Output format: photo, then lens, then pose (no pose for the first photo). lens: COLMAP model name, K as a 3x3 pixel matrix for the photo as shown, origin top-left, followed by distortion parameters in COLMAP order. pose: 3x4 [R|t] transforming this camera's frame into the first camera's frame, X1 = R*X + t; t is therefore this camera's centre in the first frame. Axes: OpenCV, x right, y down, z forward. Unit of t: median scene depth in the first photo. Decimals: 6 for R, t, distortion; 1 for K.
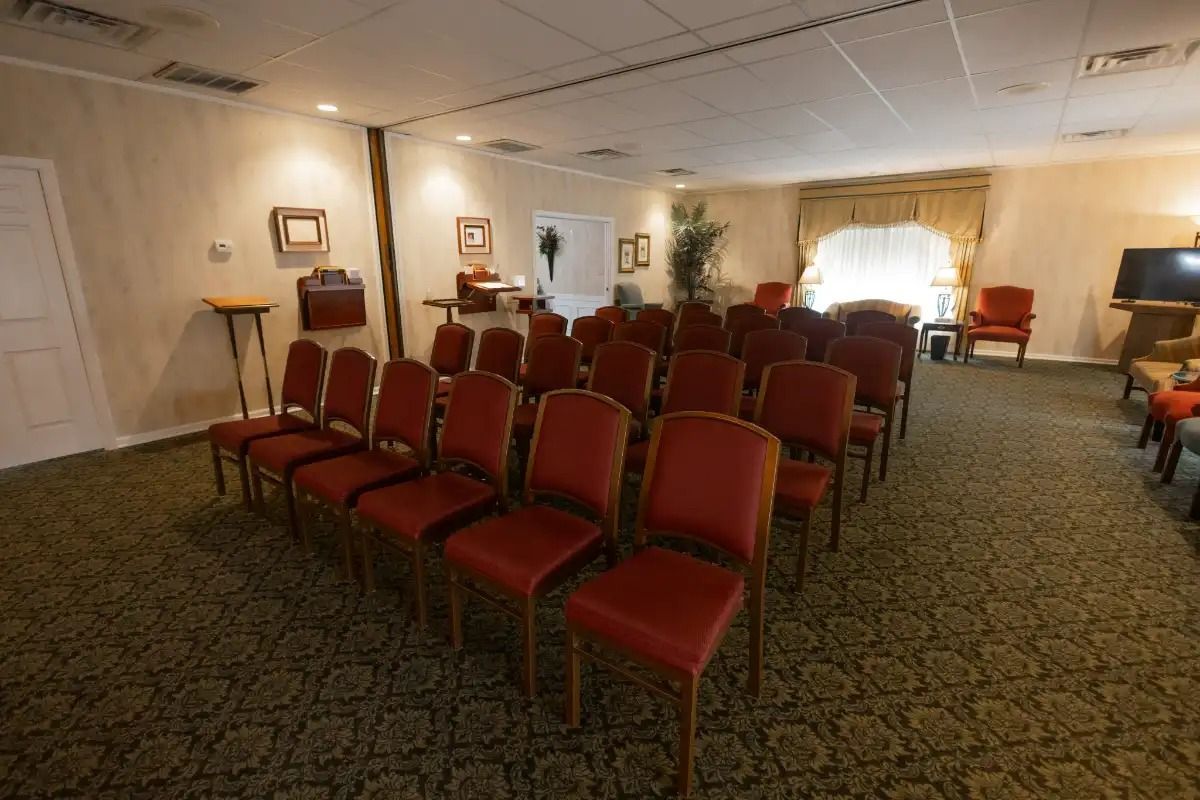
lens RADIAL K [[540.7, 0, 607.0], [0, 540.7, 396.5], [0, 0, 1]] dist [0.014407, -0.000215]
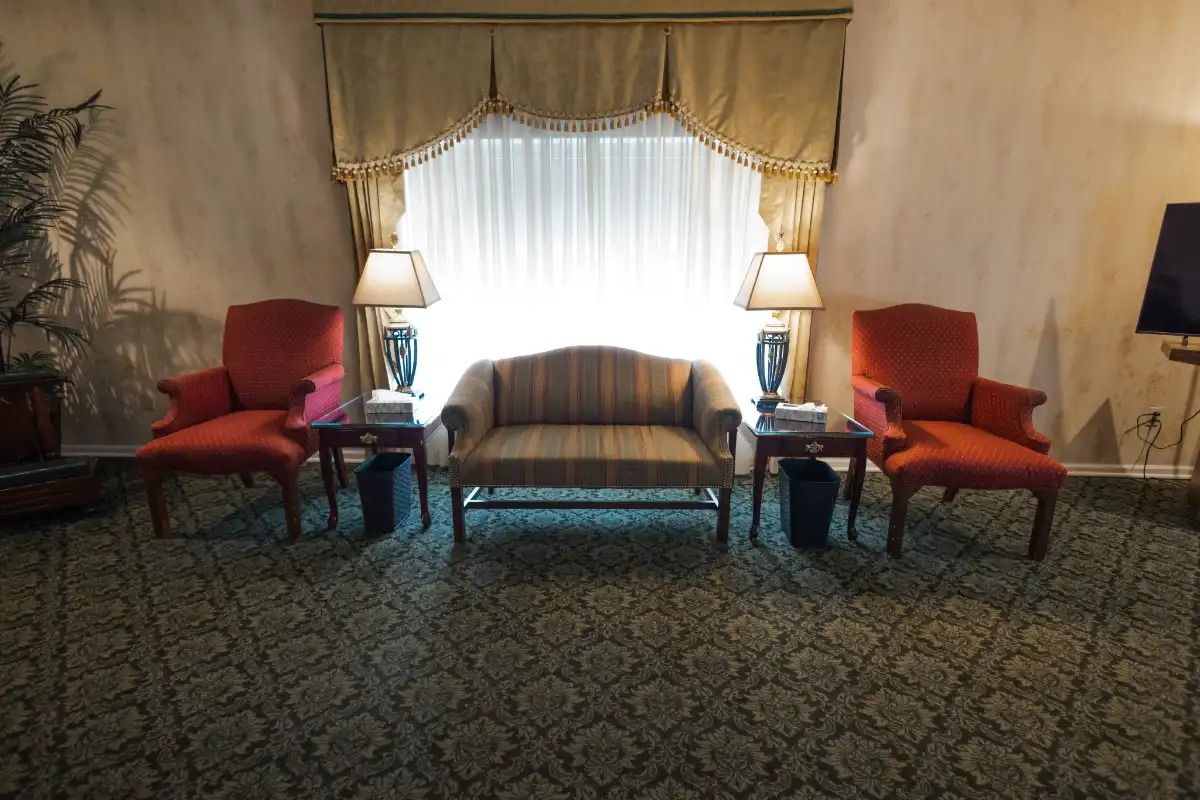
lens RADIAL K [[540.7, 0, 607.0], [0, 540.7, 396.5], [0, 0, 1]] dist [0.014407, -0.000215]
pose [[0.818338, -0.140762, 0.557234, 0.361930], [0.131568, 0.989679, 0.056784, -0.194763], [-0.559476, 0.026846, 0.828412, 0.834744]]
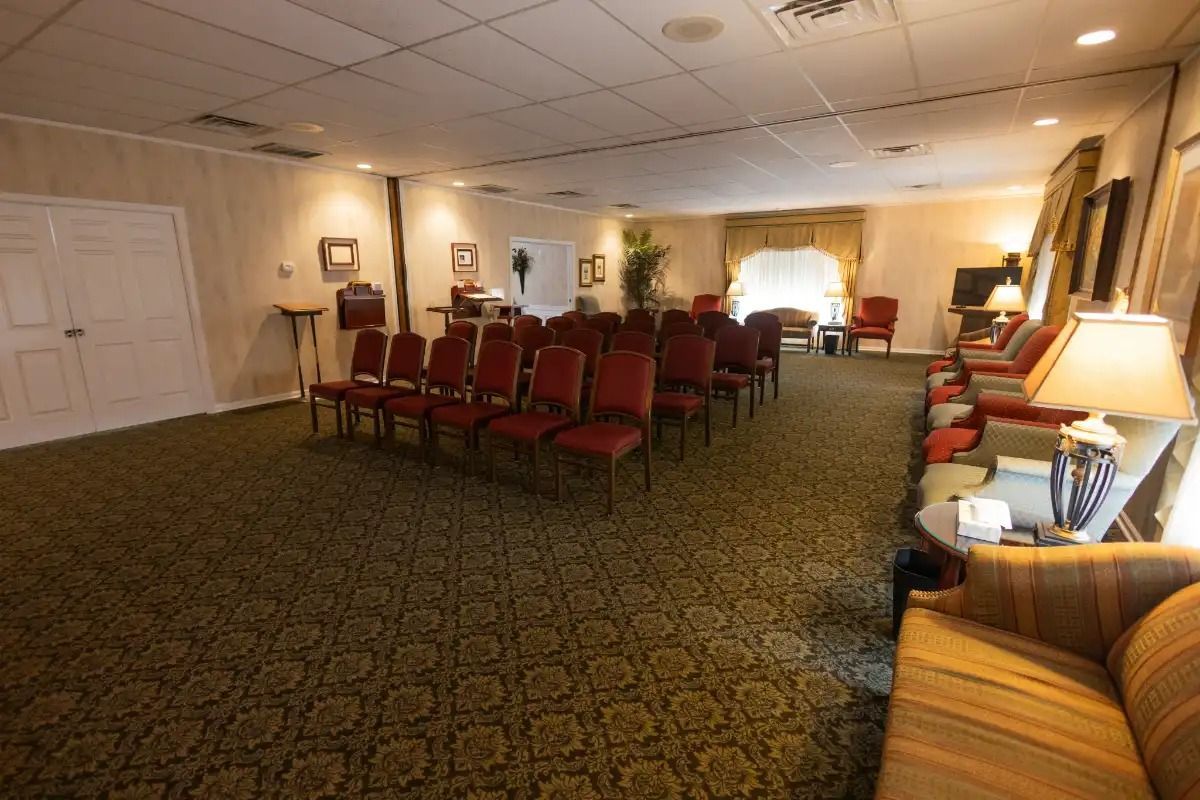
lens RADIAL K [[540.7, 0, 607.0], [0, 540.7, 396.5], [0, 0, 1]] dist [0.014407, -0.000215]
pose [[0.997567, -0.015625, 0.067933, -0.003239], [0.017578, 0.999447, -0.028239, 0.062003], [-0.067455, 0.029364, 0.997290, -0.243827]]
